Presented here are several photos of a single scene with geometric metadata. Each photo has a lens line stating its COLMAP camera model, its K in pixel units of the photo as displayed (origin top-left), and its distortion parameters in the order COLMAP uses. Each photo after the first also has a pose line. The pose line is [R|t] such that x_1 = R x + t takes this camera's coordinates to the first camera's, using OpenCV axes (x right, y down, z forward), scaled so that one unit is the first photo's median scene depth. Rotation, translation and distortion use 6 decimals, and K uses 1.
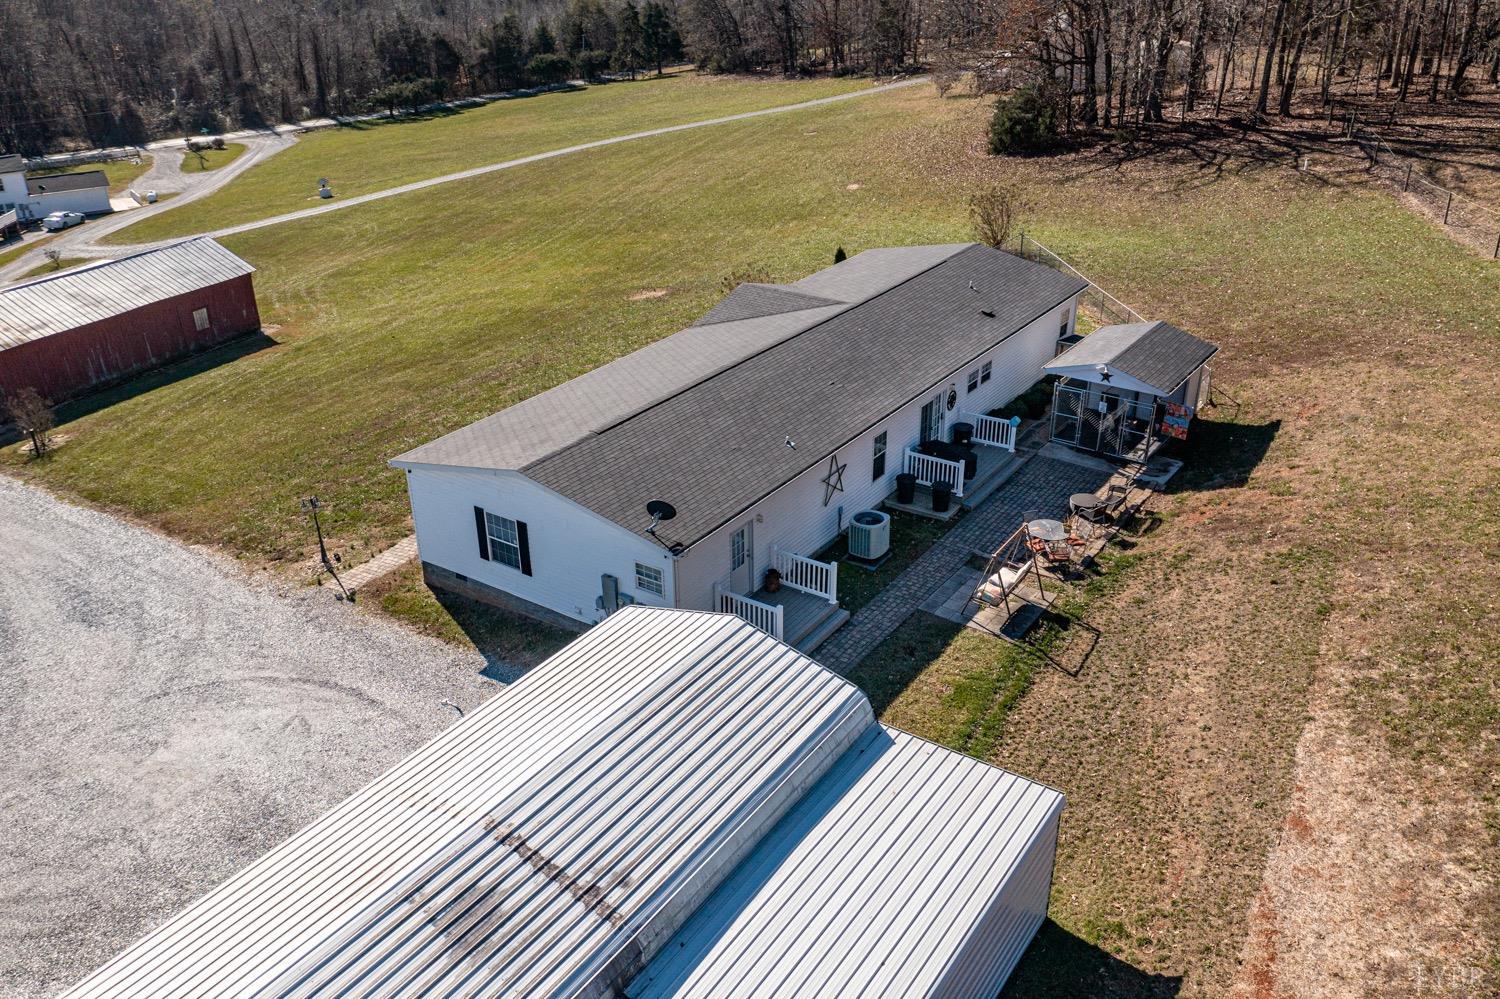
lens RADIAL K [[1190.7, 0, 740.1], [0, 1190.7, 503.7], [0, 0, 1]] dist [-0.006389, 0.055629]
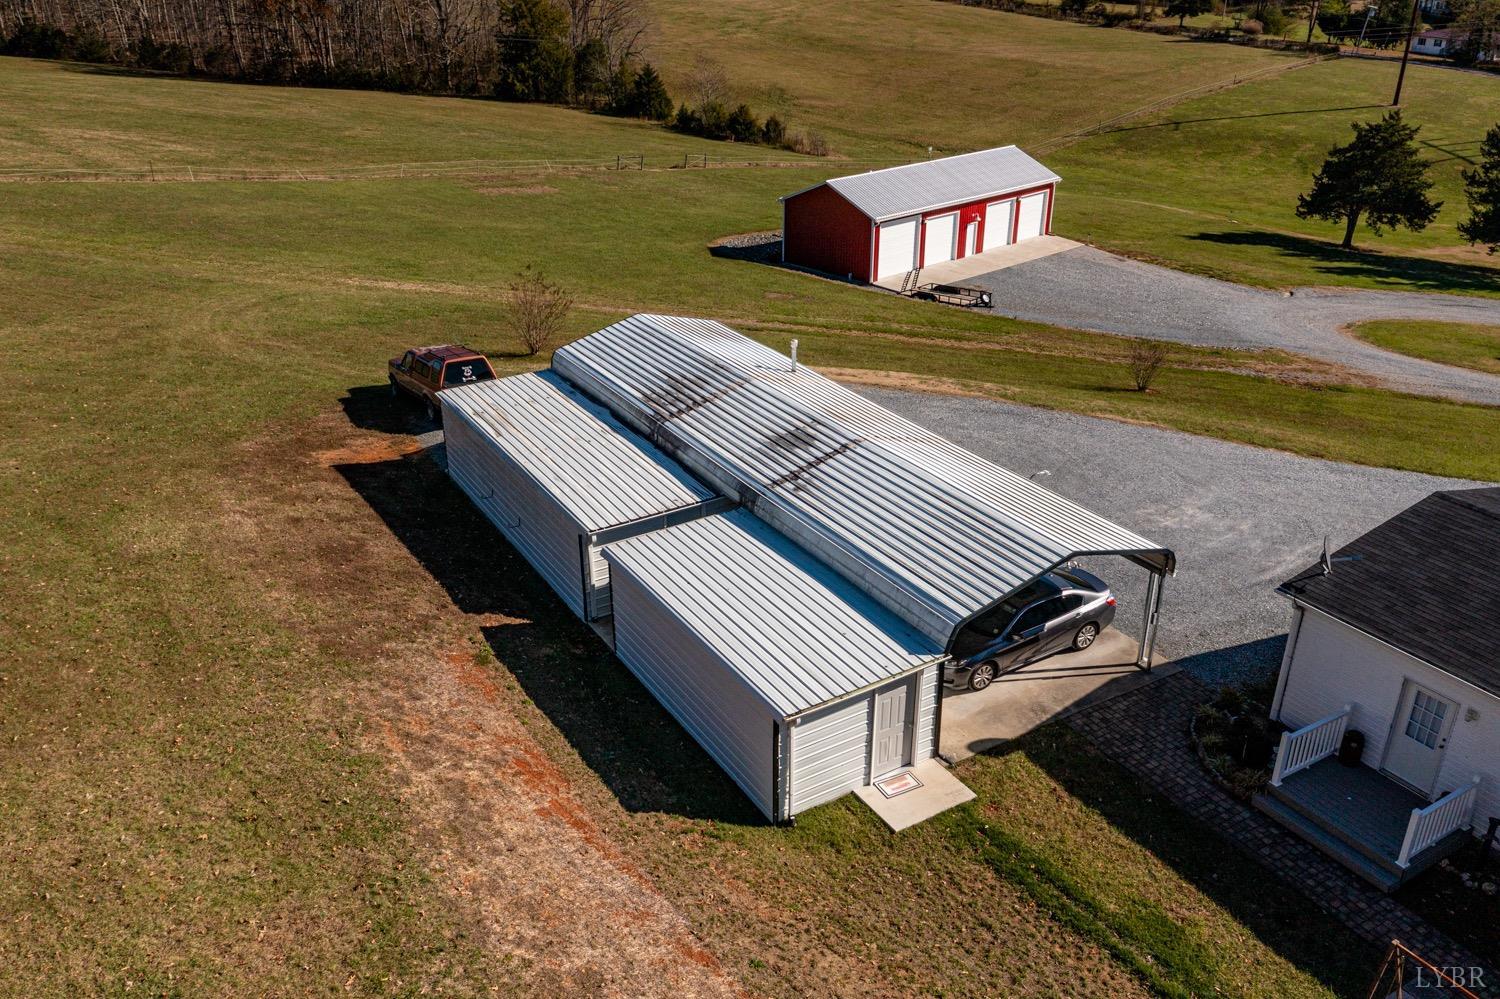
lens RADIAL K [[1186.5, 0, 745.4], [0, 1186.5, 503.0], [0, 0, 1]] dist [0.014914, 0.015050]
pose [[-0.416037, 0.404572, -0.814392, 0.522461], [-0.394702, 0.726476, 0.562533, -0.223160], [0.819221, 0.555477, -0.142555, 0.512466]]
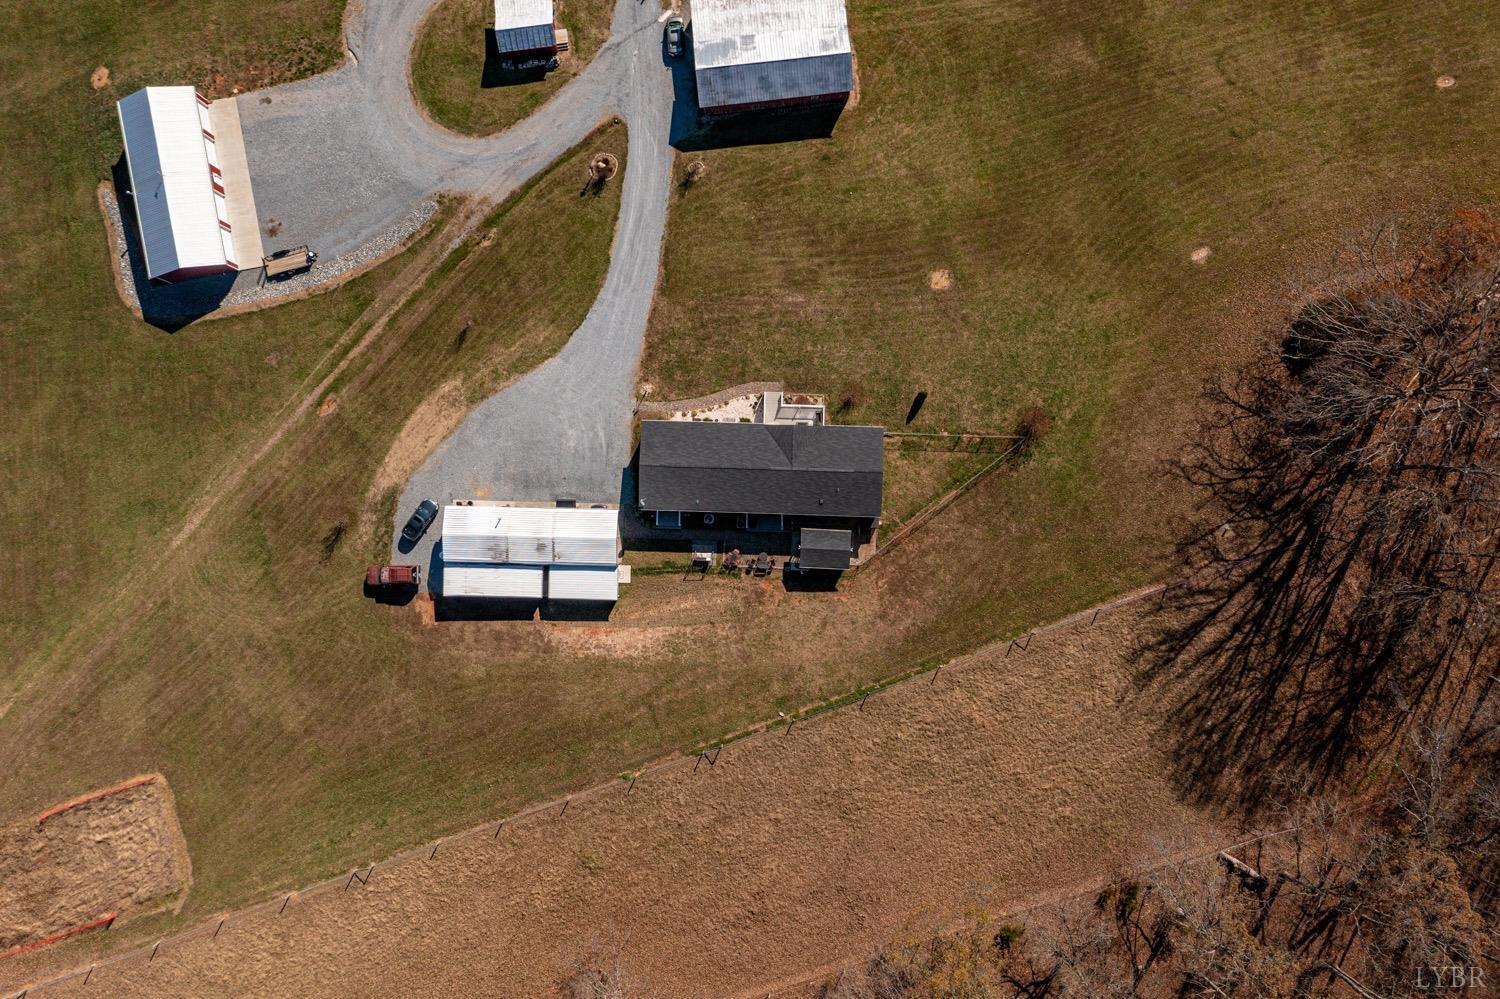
lens RADIAL K [[1174.5, 0, 750.0], [0, 1174.5, 499.5], [0, 0, 1]] dist [-0.035564, 0.004266]
pose [[0.544182, 0.838926, -0.008285, 0.131044], [-0.361225, 0.243203, 0.900205, -2.926515], [0.757220, -0.486882, 0.435388, -0.472074]]
